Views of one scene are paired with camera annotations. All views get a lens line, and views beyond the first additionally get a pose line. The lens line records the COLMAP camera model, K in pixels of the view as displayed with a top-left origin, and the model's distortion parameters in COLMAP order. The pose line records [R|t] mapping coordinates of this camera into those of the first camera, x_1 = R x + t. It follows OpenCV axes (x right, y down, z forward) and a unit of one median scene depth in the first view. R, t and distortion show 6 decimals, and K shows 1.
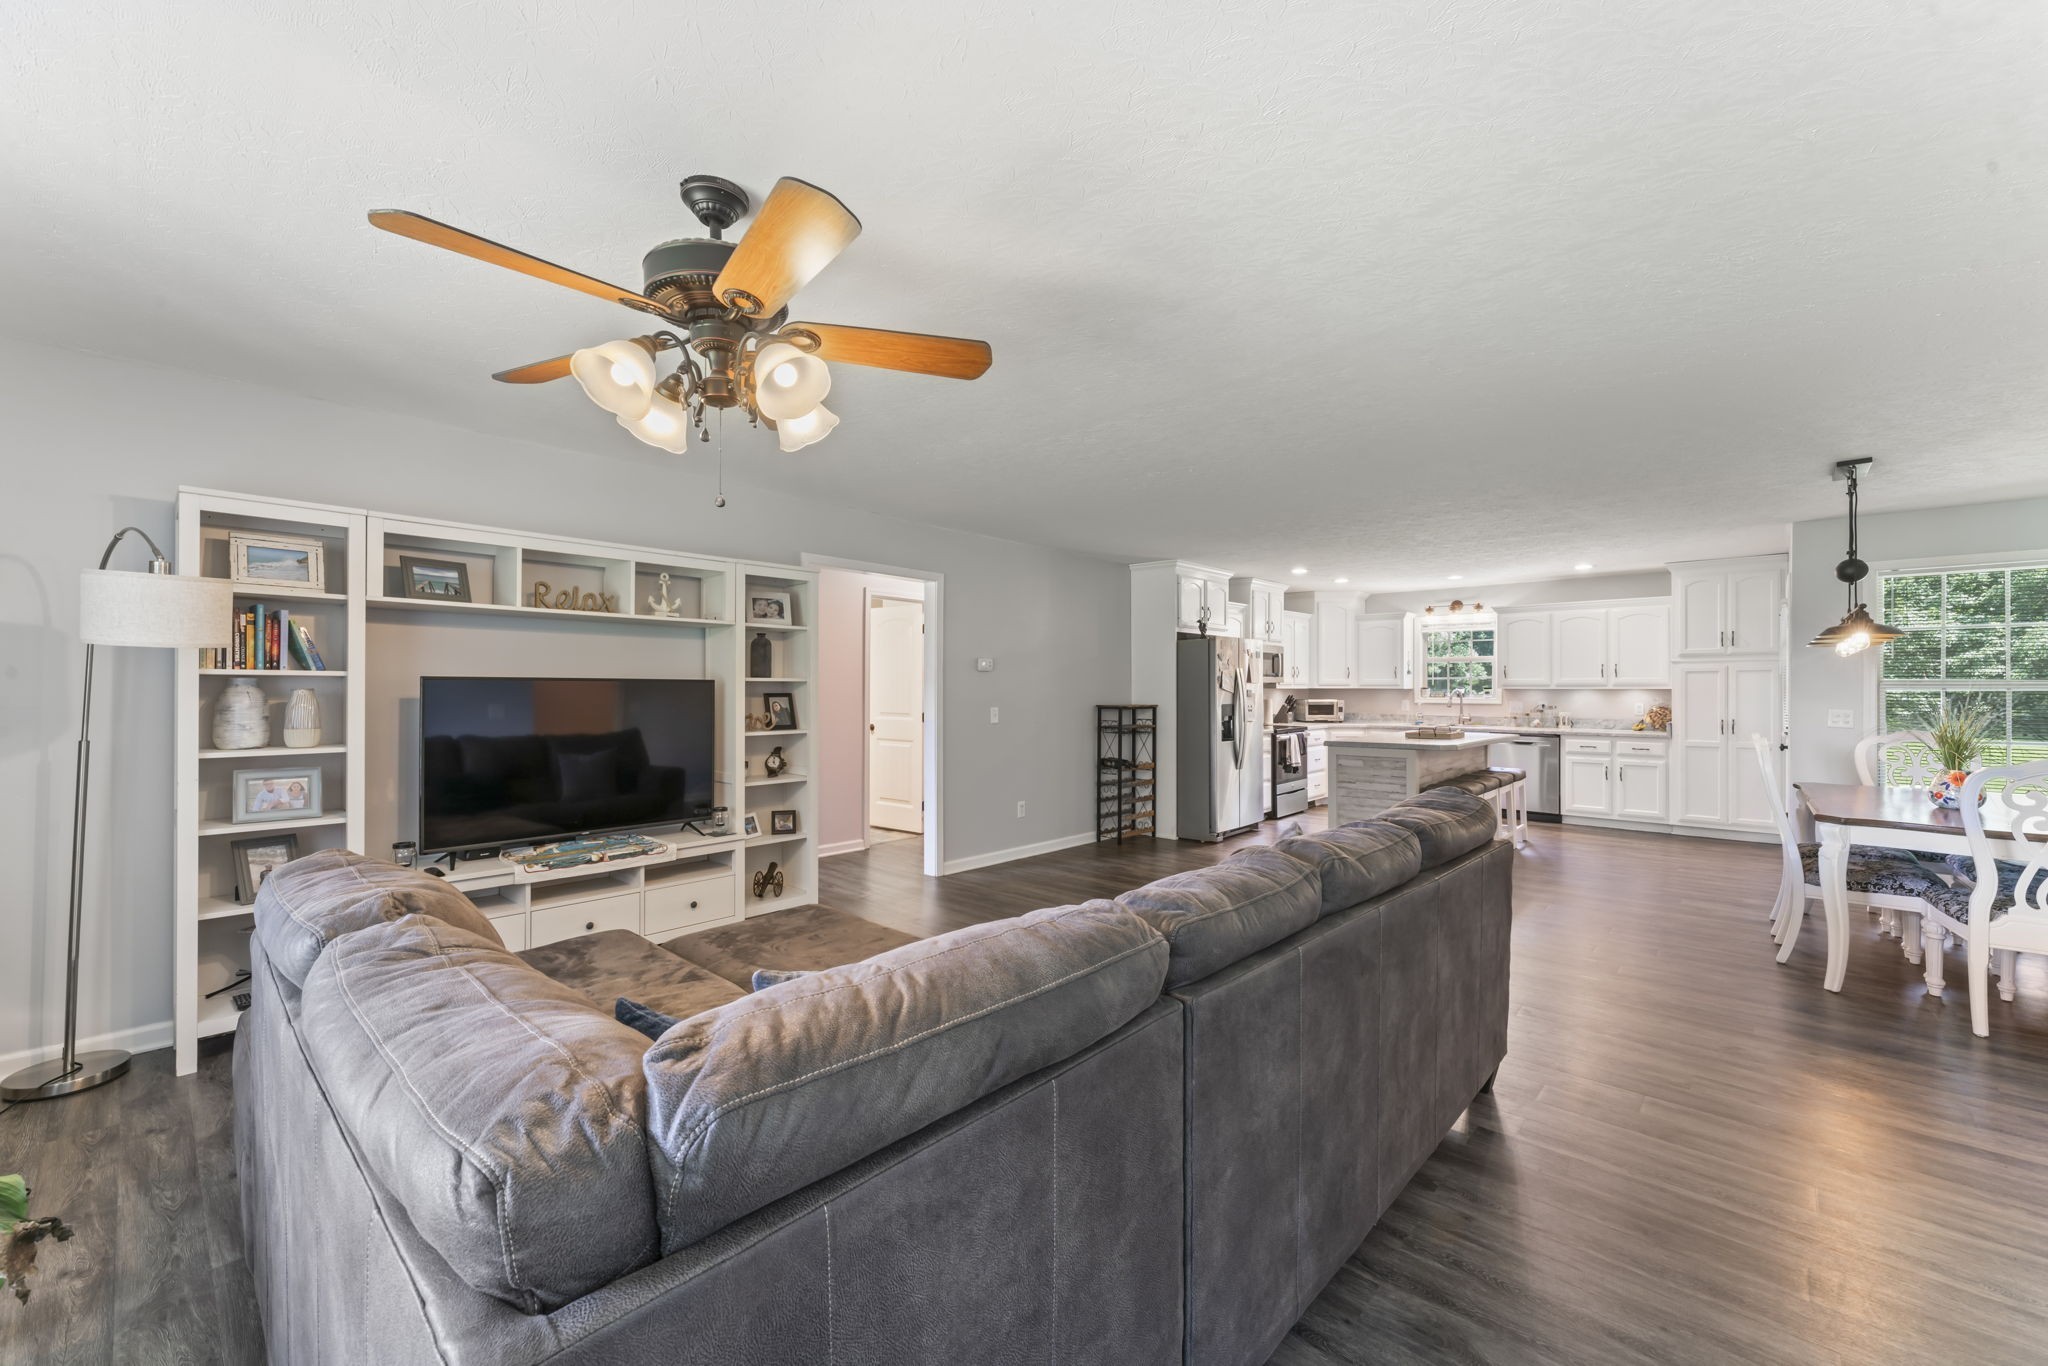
lens RADIAL K [[811.1, 0, 1012.8], [0, 811.1, 685.3], [0, 0, 1]] dist [0.002032, -0.000172]
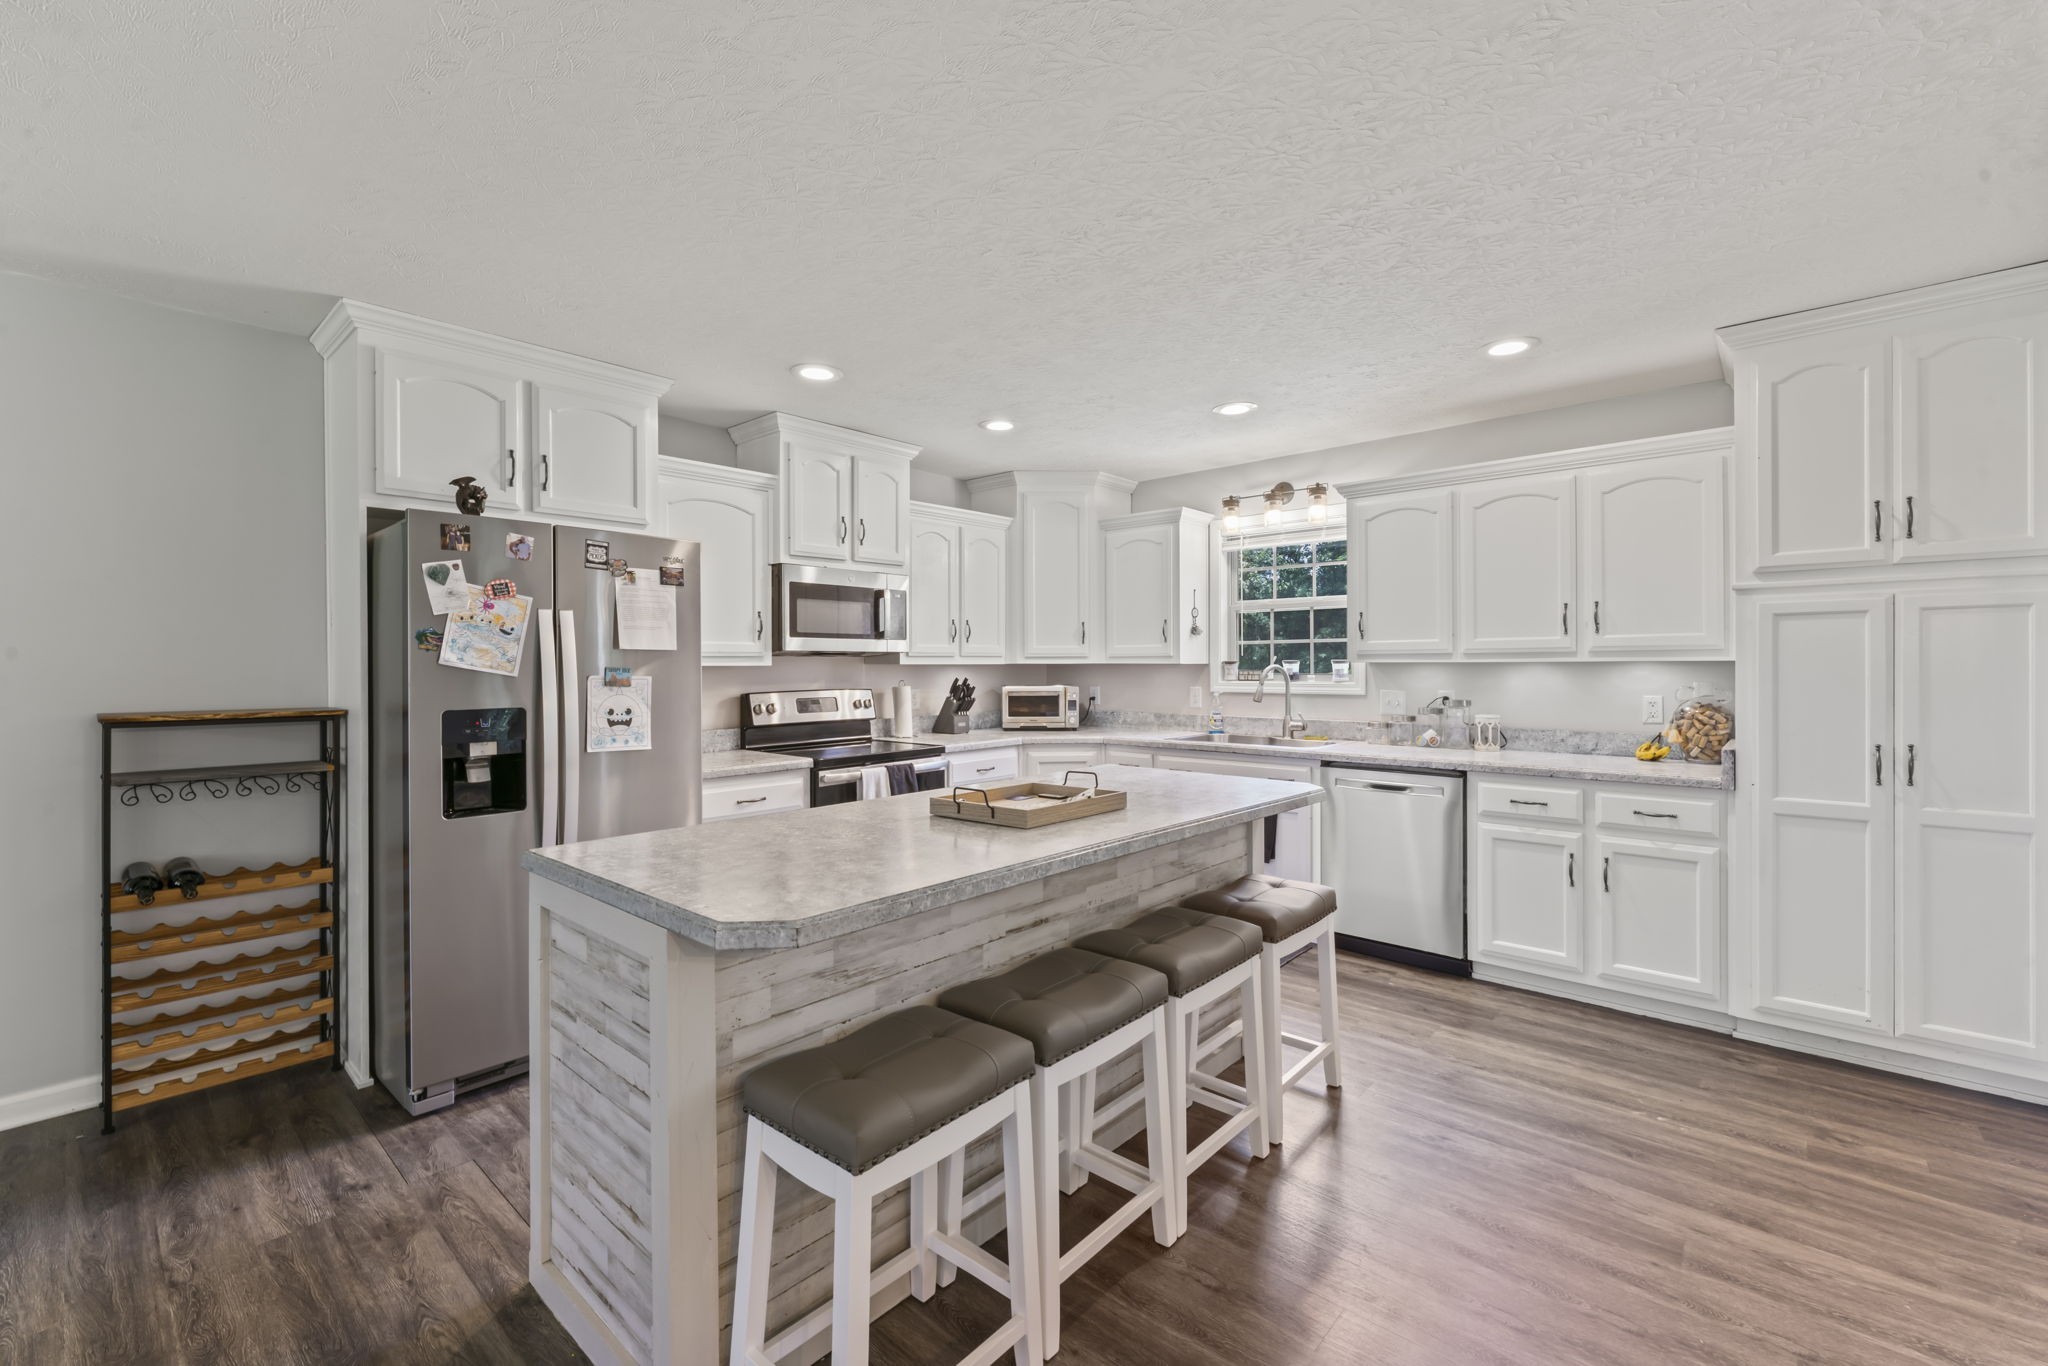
lens RADIAL K [[811.1, 0, 1040.4], [0, 811.1, 667.9], [0, 0, 1]] dist [0.002032, -0.000172]
pose [[0.999981, -0.005503, -0.002869, 0.519526], [0.005524, 0.999959, 0.007178, 0.003506], [0.002829, -0.007193, 0.999970, 0.660607]]
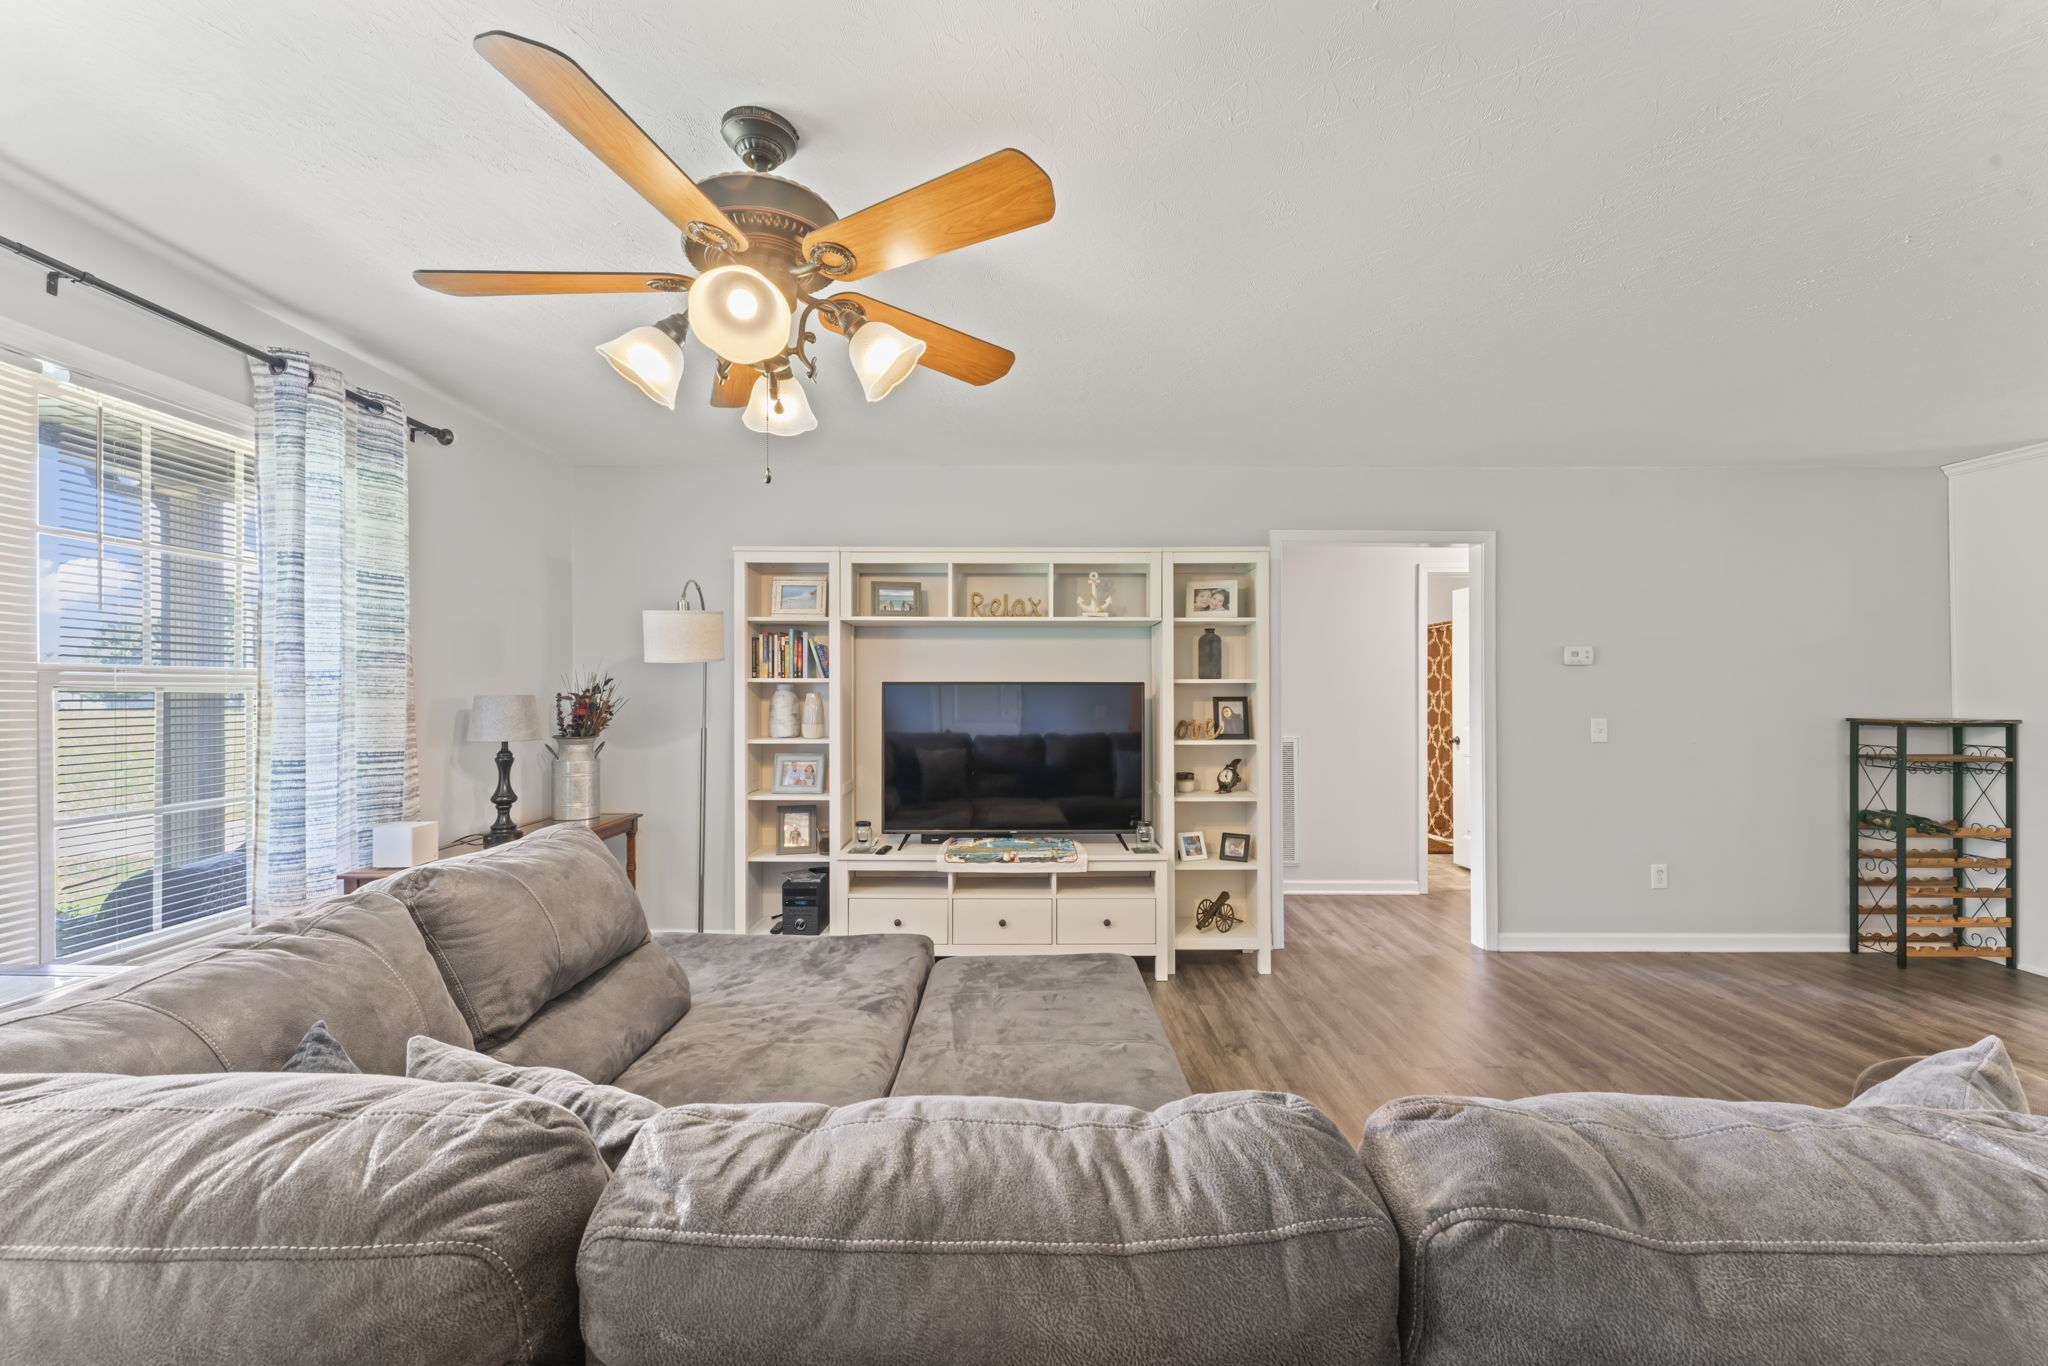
lens RADIAL K [[811.1, 0, 1022.0], [0, 811.1, 688.8], [0, 0, 1]] dist [0.002032, -0.000172]
pose [[0.679279, -0.006368, -0.733853, 0.131984], [0.005652, 0.999978, -0.003445, 0.002004], [0.733858, -0.001808, 0.679300, 0.170199]]
